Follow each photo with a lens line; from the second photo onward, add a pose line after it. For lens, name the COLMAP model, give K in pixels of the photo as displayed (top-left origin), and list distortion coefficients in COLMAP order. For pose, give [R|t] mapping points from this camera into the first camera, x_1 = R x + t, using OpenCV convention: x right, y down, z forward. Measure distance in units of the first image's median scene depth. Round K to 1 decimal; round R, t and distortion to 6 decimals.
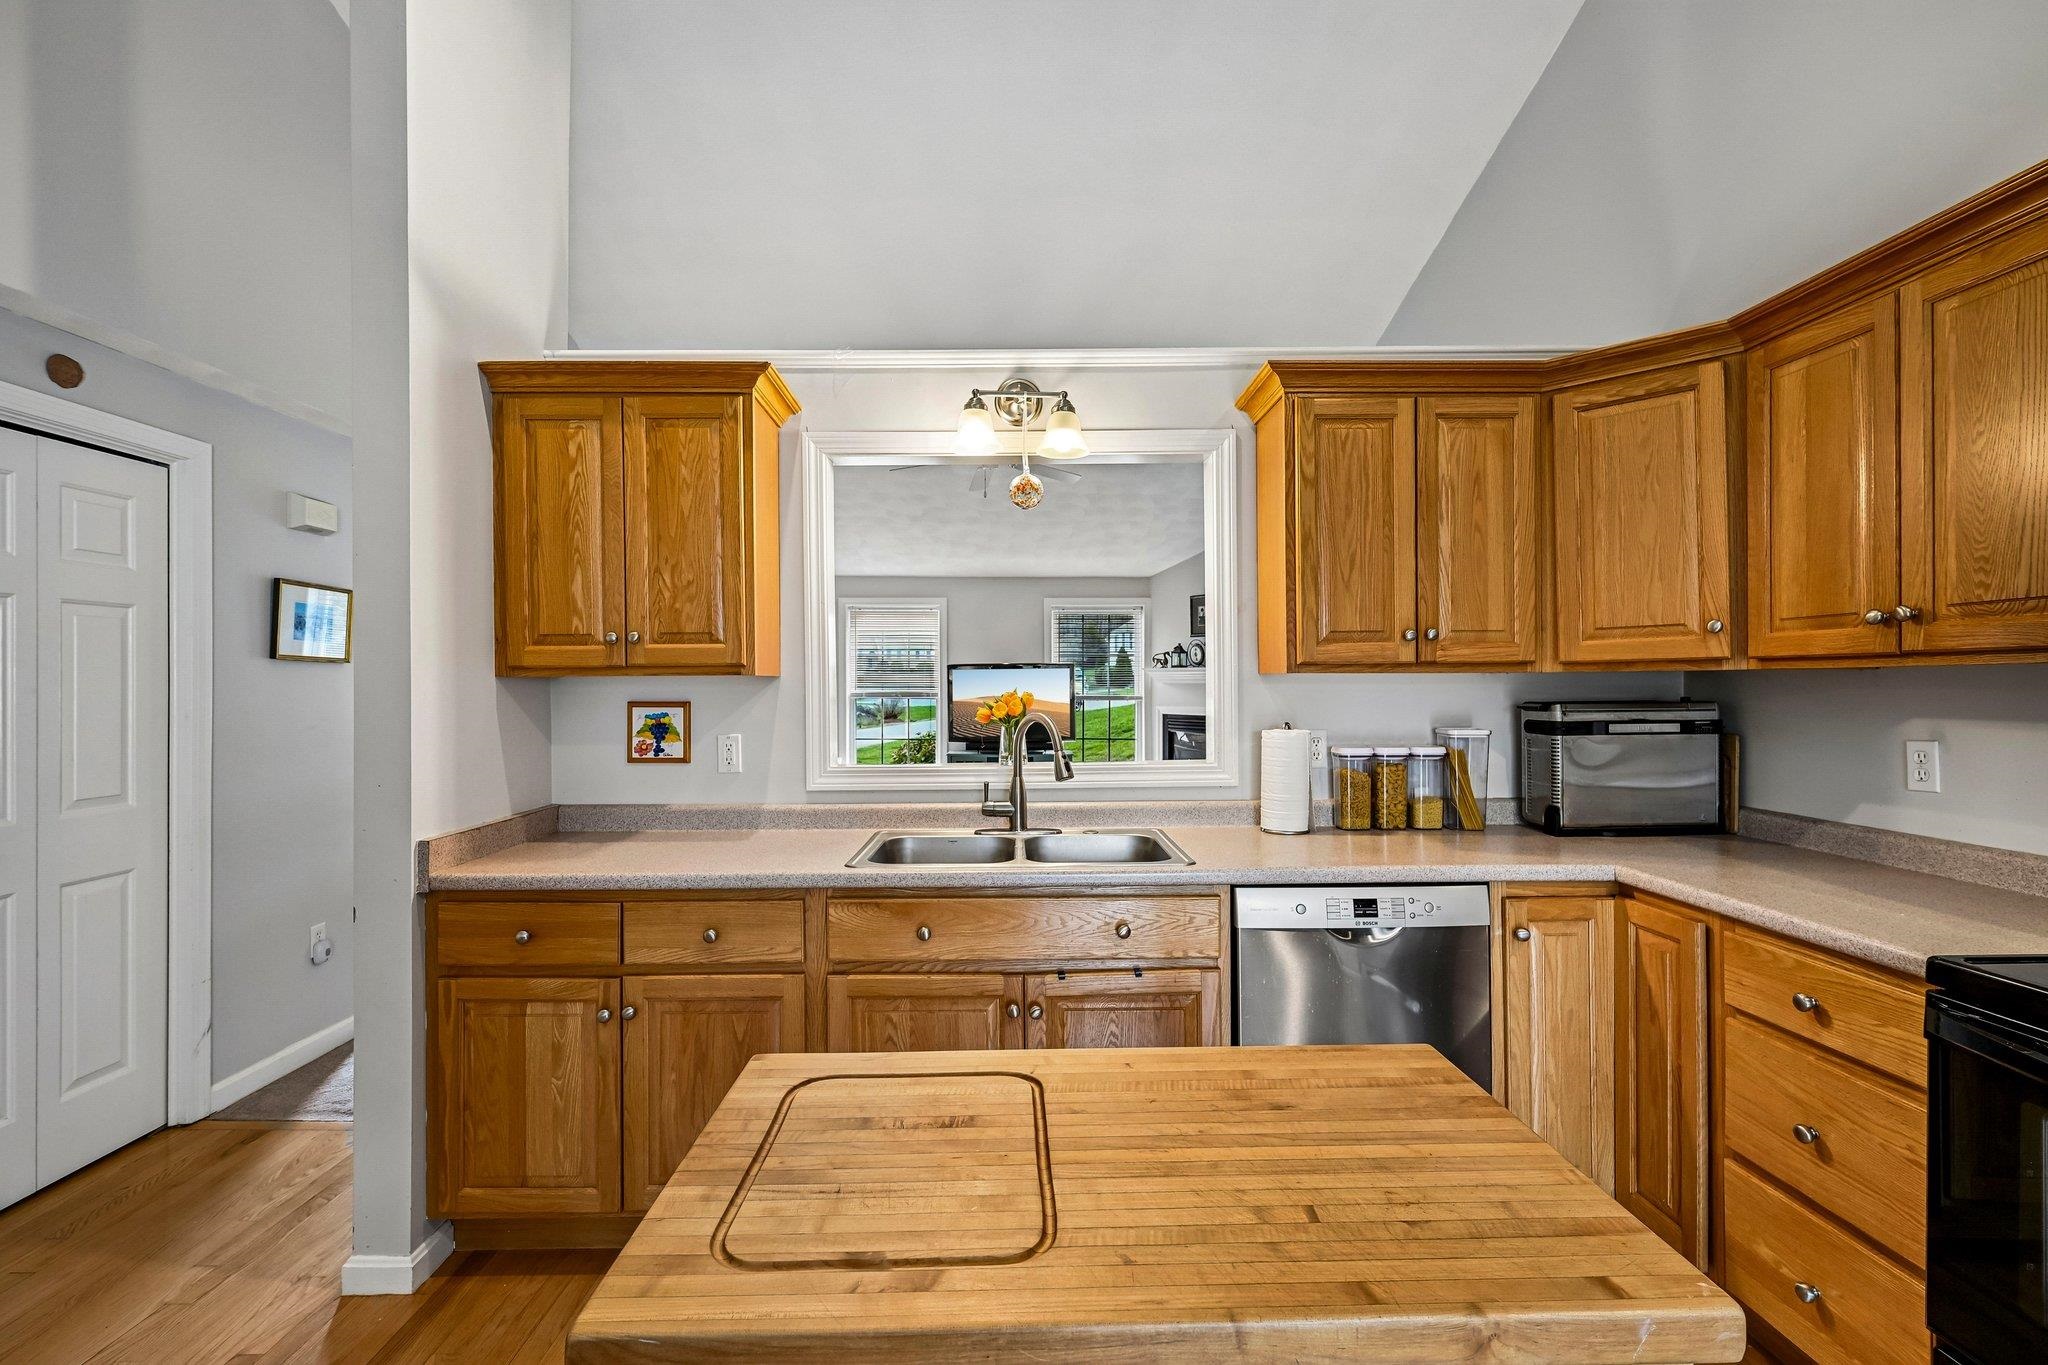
lens RADIAL K [[923.3, 0, 1024.0], [0, 923.3, 682.5], [0, 0, 1]] dist [0.000705, -0.000389]
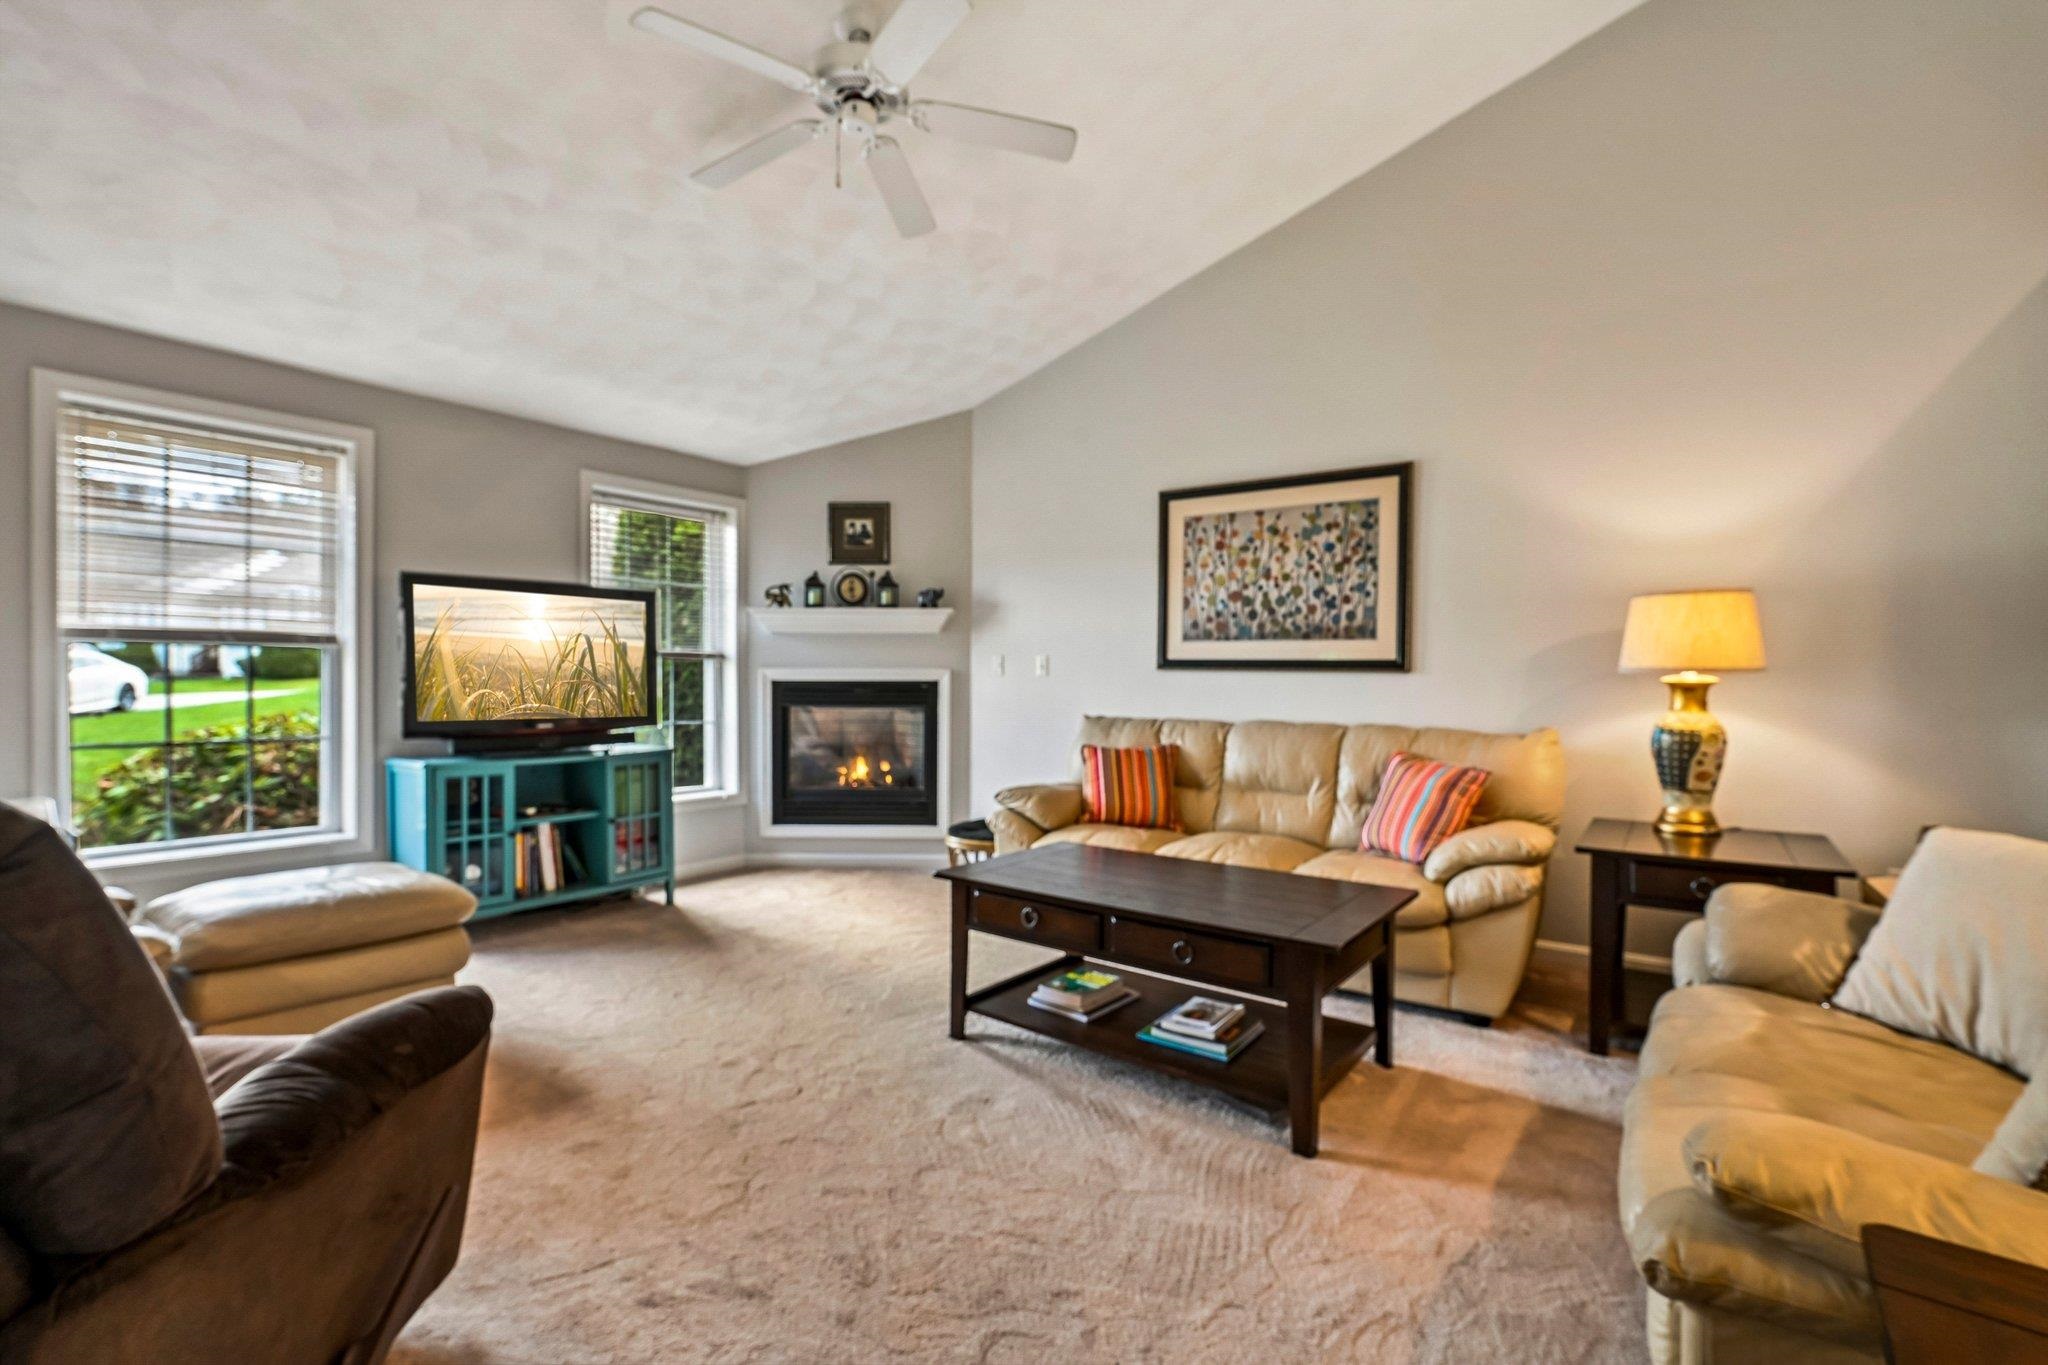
lens RADIAL K [[923.3, 0, 1024.0], [0, 923.3, 682.5], [0, 0, 1]] dist [0.000705, -0.000389]
pose [[0.608597, 0.002357, 0.793476, -0.269401], [-0.006150, 0.999980, 0.001747, 0.035588], [-0.793455, -0.005943, 0.608600, 0.482864]]
